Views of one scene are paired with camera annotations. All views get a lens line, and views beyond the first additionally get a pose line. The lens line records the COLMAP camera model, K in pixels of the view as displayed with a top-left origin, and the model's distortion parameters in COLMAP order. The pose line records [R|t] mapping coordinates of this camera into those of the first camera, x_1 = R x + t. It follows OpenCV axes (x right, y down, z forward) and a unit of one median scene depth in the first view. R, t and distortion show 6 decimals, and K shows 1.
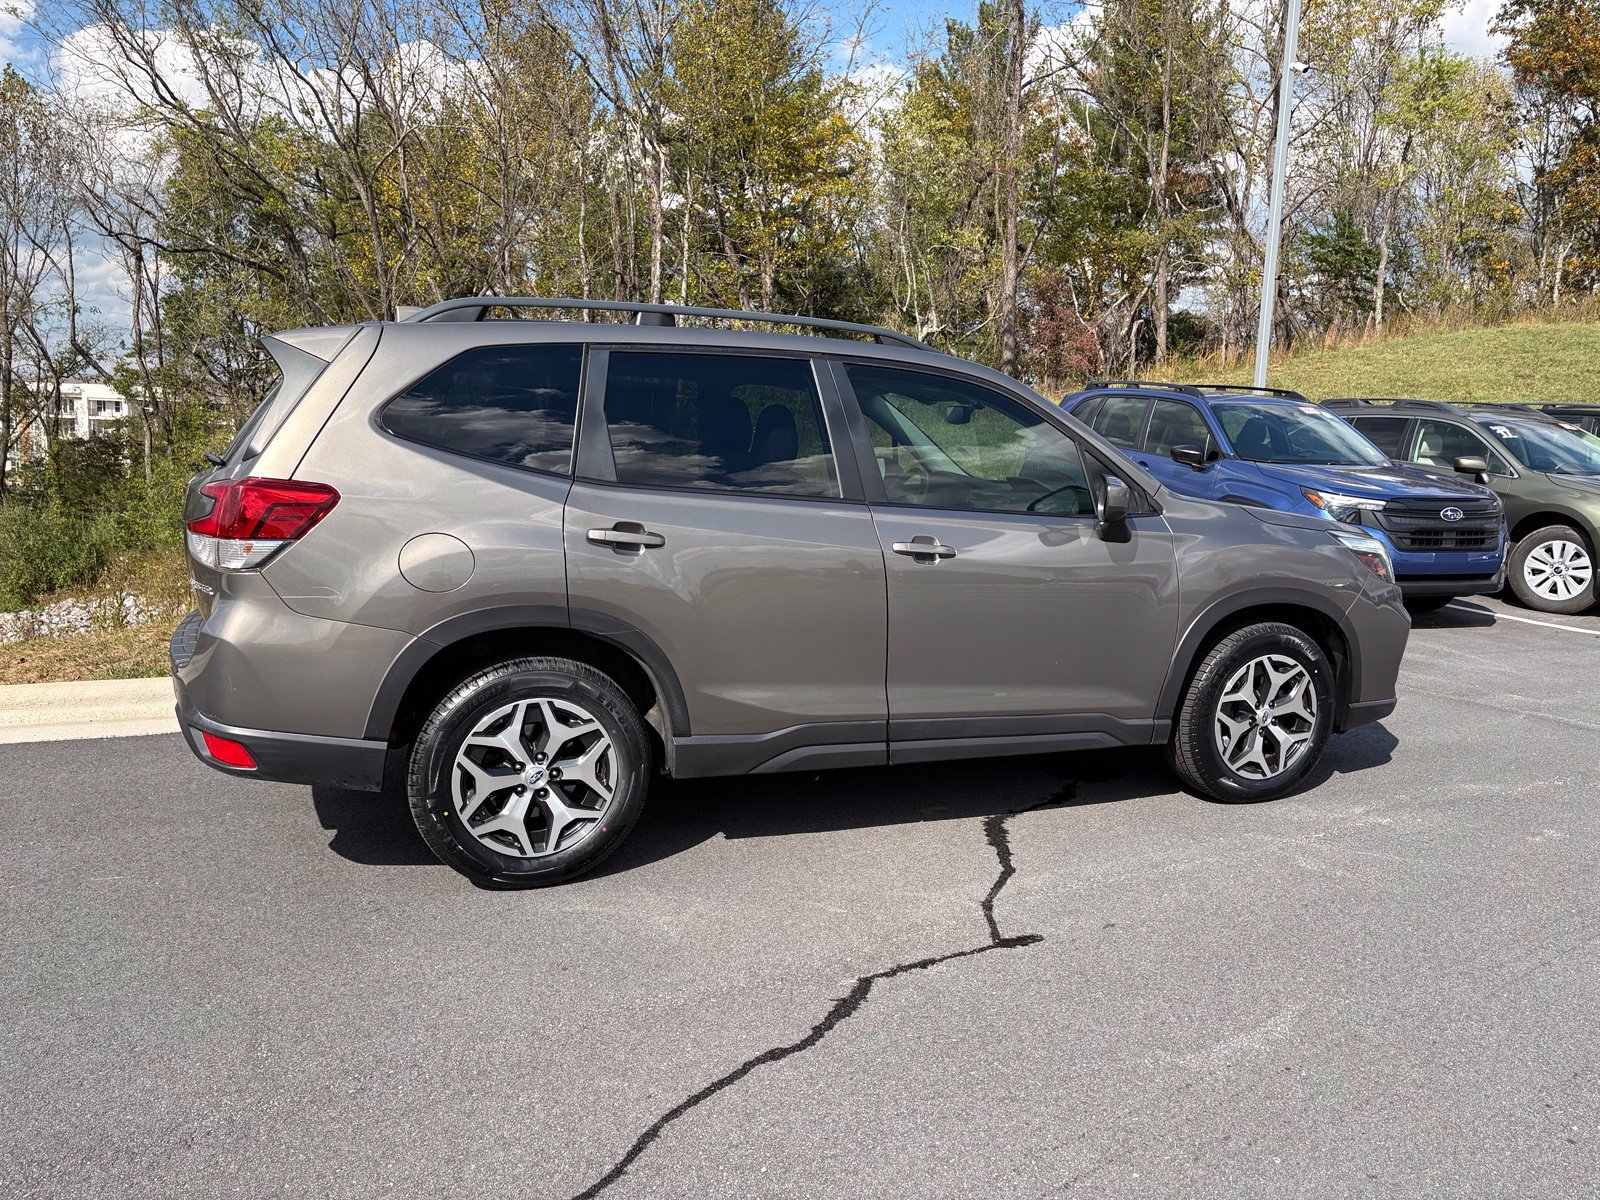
lens RADIAL K [[1223.7, 0, 800.0], [0, 1223.7, 600.0], [0, 0, 1]] dist [0.036602, -0.031185]
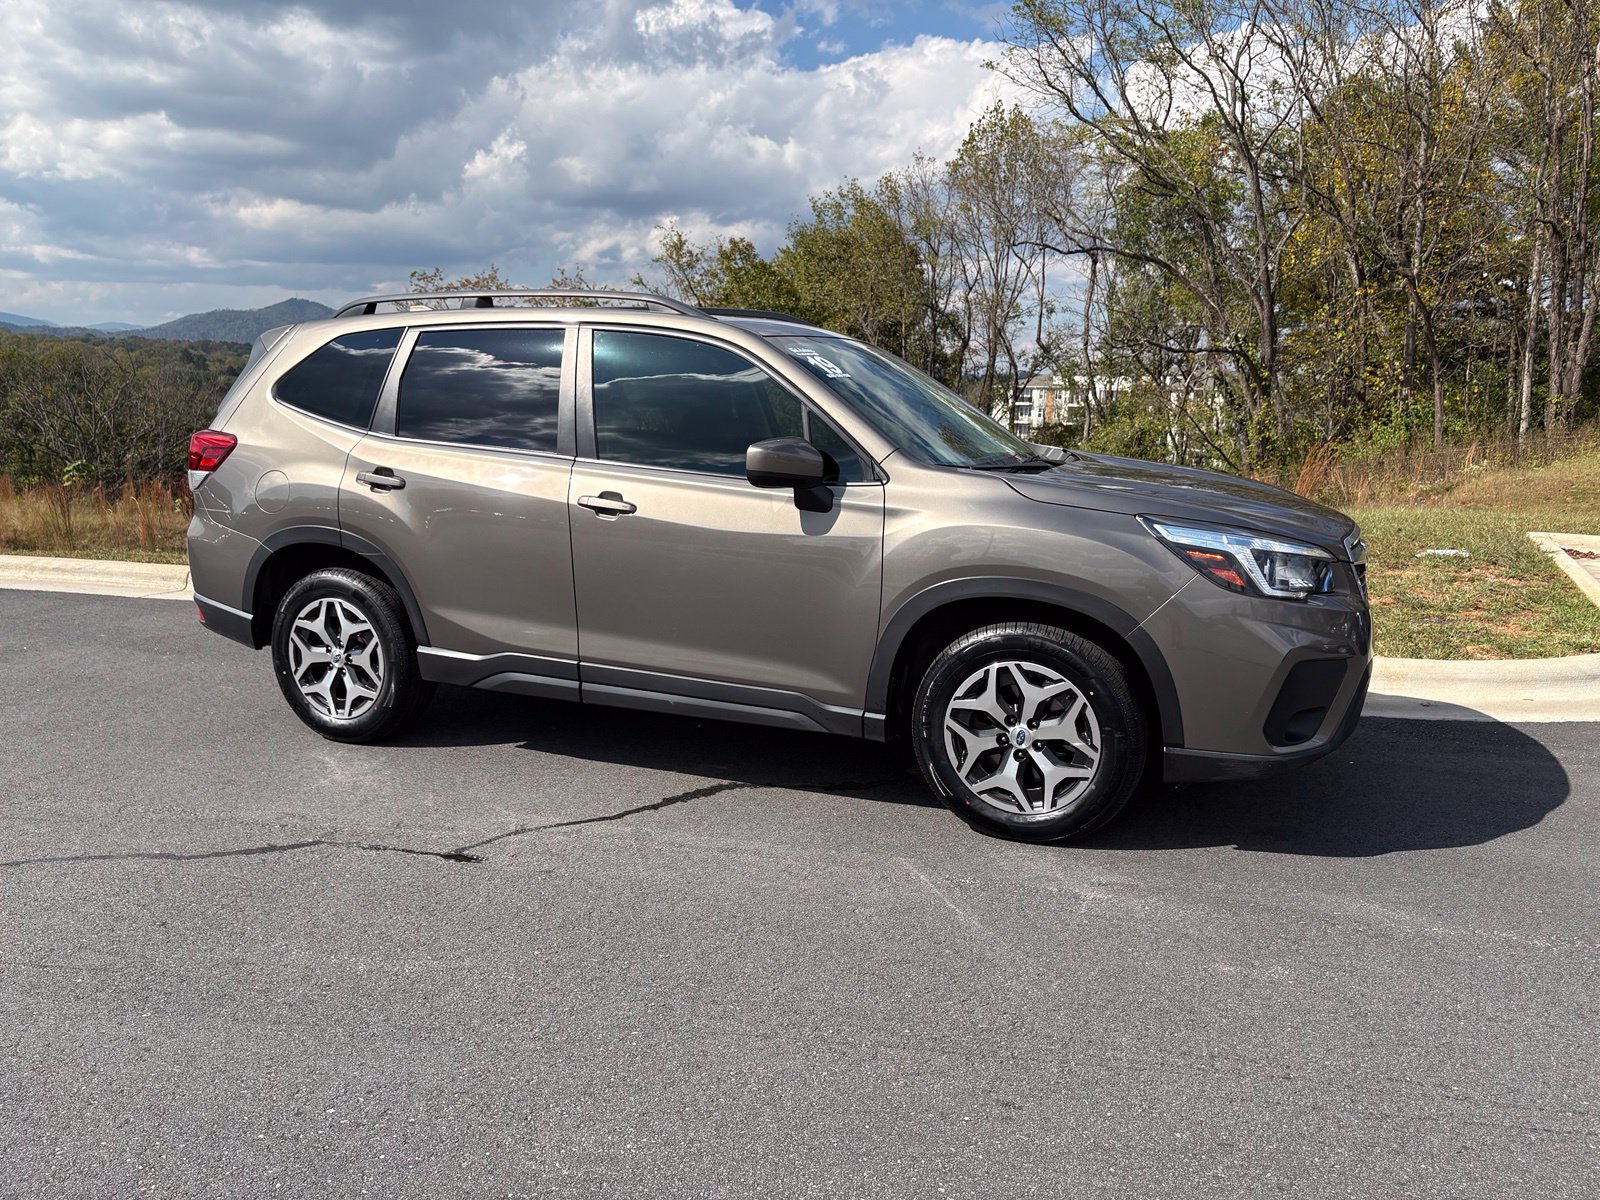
lens RADIAL K [[1223.7, 0, 800.0], [0, 1223.7, 600.0], [0, 0, 1]] dist [0.036602, -0.031185]
pose [[0.699683, 0.097445, -0.707777, 0.853450], [-0.088183, 0.994859, 0.049796, -0.023279], [0.708990, 0.027573, 0.704679, 0.329095]]
